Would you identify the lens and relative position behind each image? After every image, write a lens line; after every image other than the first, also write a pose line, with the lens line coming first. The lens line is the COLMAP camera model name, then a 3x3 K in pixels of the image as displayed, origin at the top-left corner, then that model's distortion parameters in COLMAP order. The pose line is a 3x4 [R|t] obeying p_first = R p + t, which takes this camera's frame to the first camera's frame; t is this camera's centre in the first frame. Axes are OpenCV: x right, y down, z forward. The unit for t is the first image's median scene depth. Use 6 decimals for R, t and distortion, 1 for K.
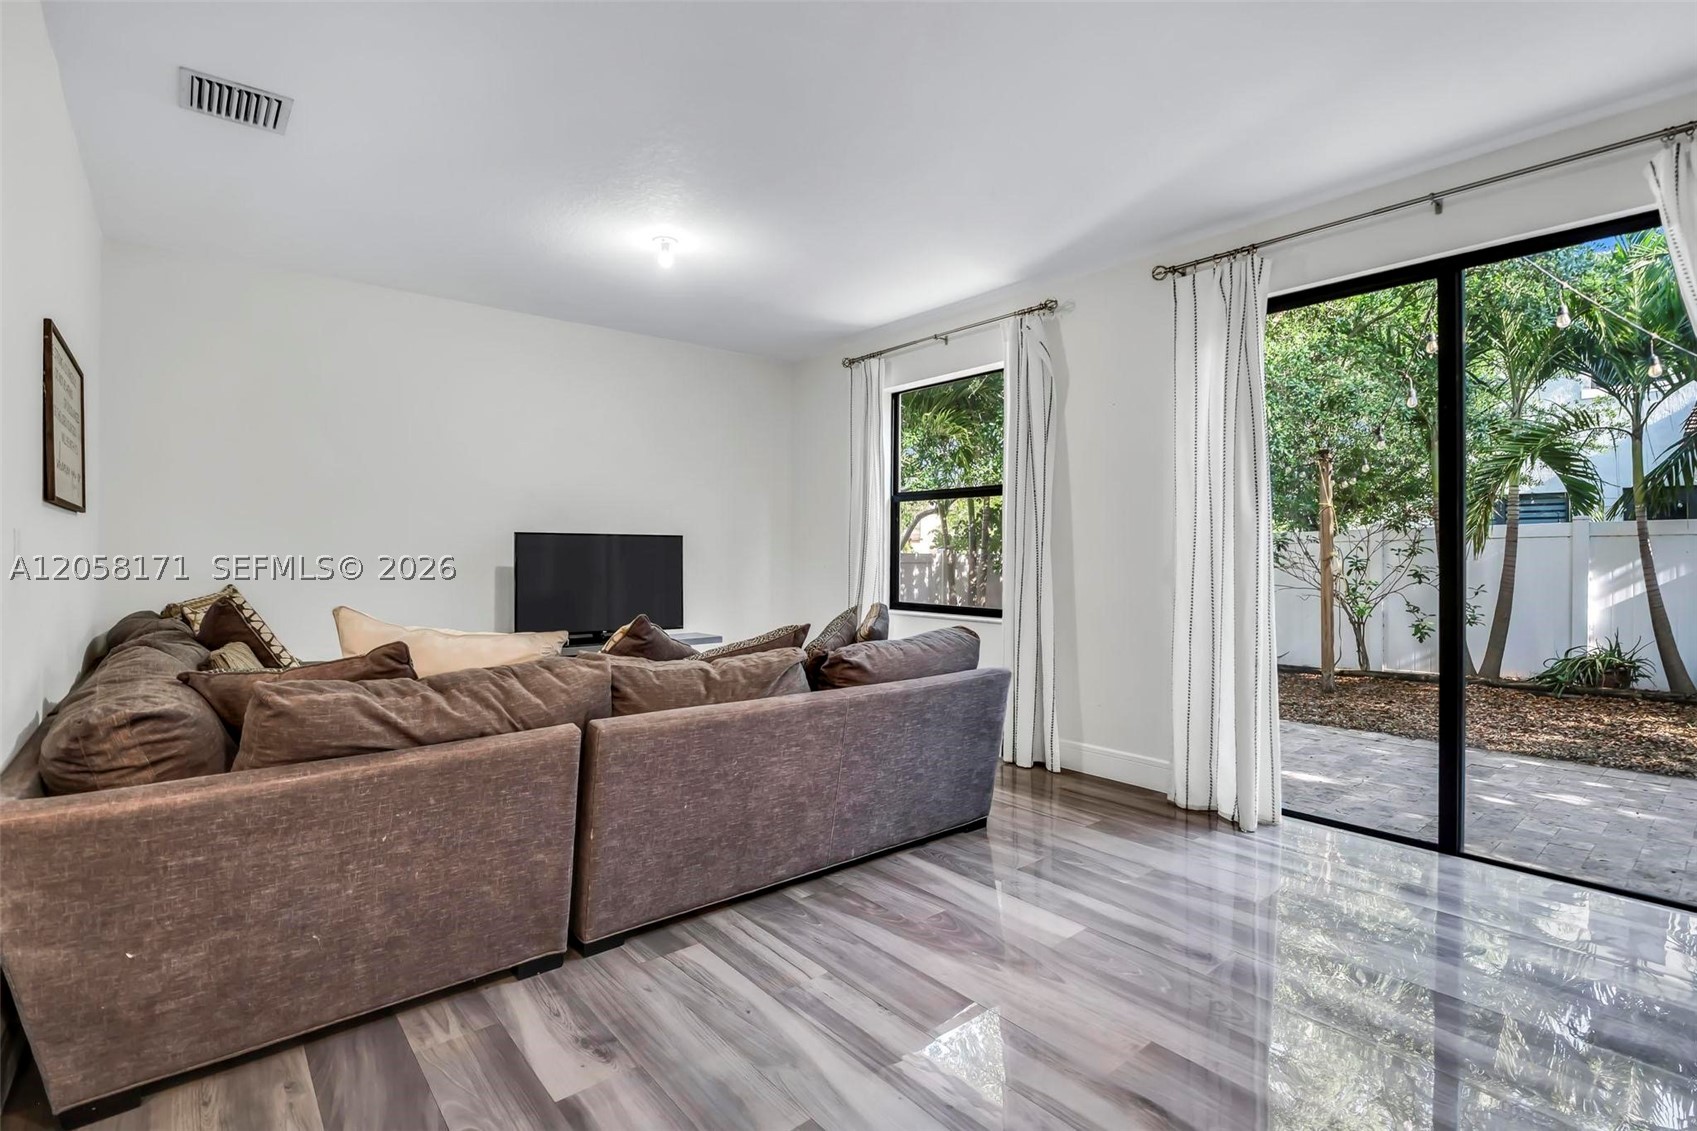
lens RADIAL K [[796.1, 0, 849.2], [0, 796.1, 546.9], [0, 0, 1]] dist [-0.018307, 0.000423]
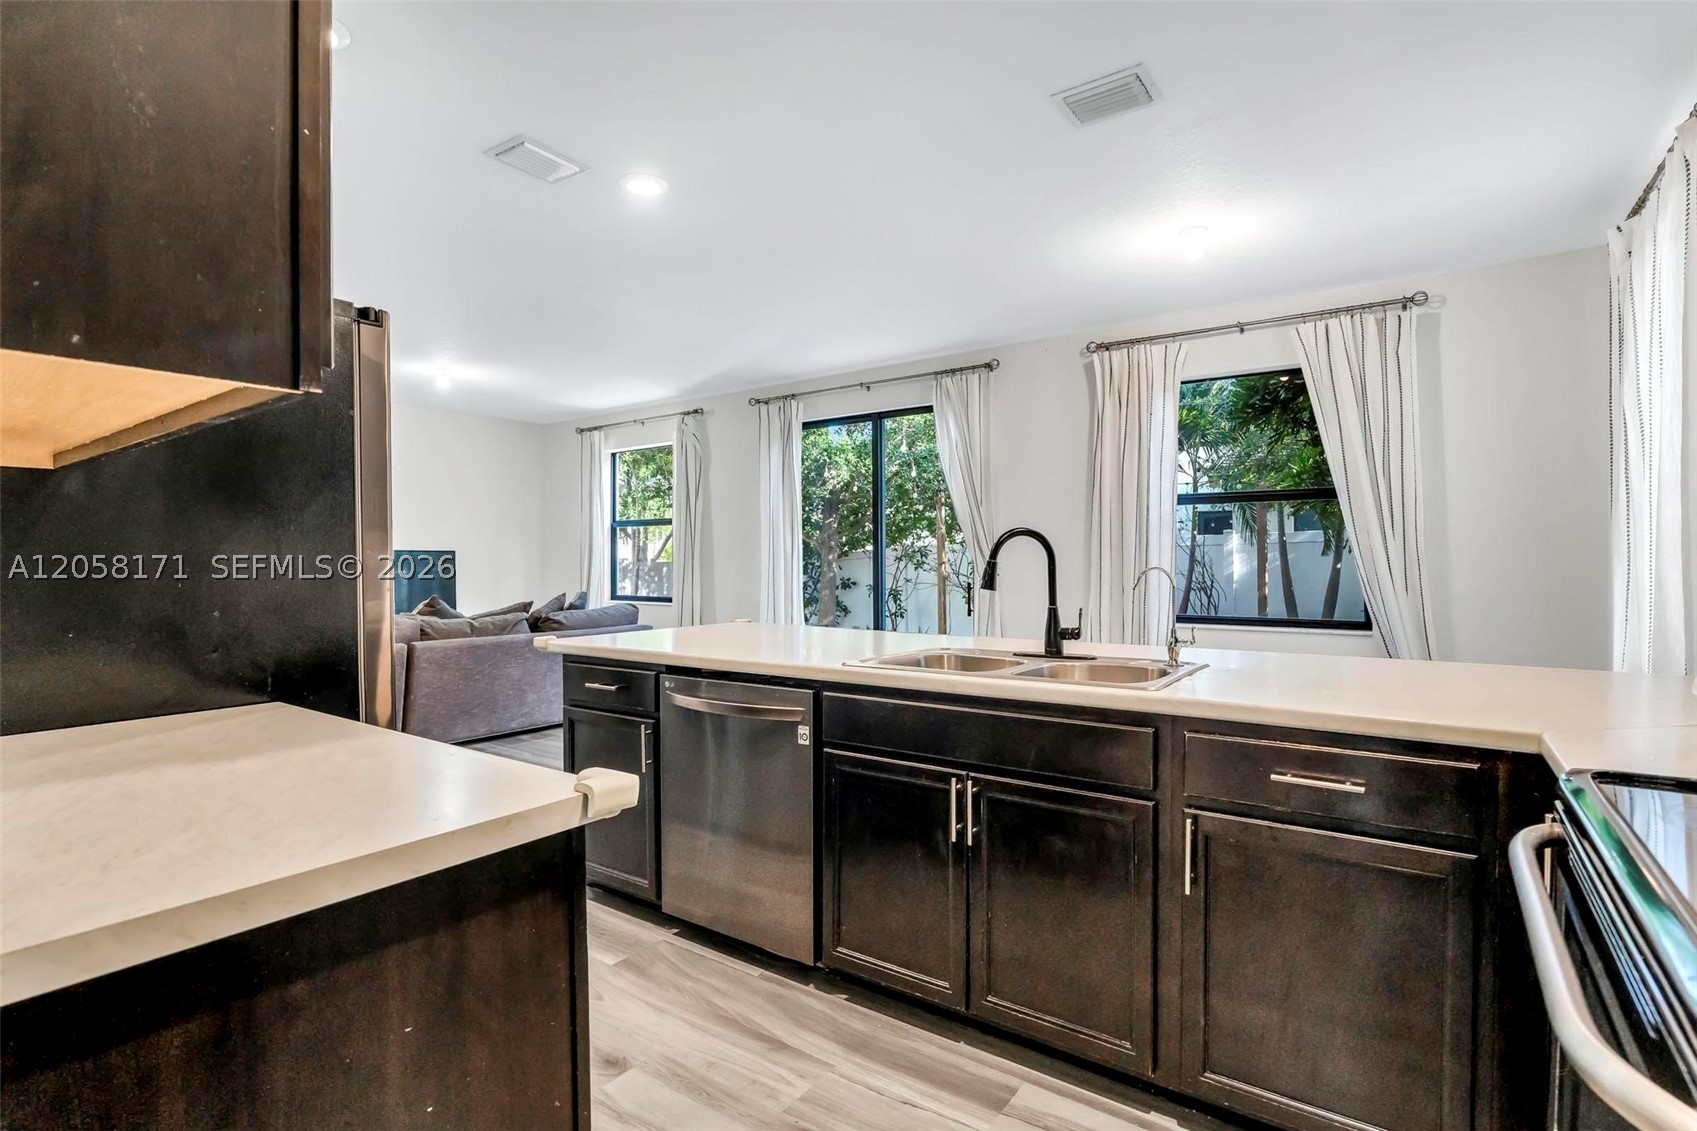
lens RADIAL K [[804.0, 0, 875.4], [0, 804.0, 559.7], [0, 0, 1]] dist [-0.013288, 0.000357]
pose [[0.961167, -0.006655, 0.275889, 0.191402], [0.004500, 0.999954, 0.008445, -0.010151], [-0.275932, -0.006875, 0.961153, -0.960096]]
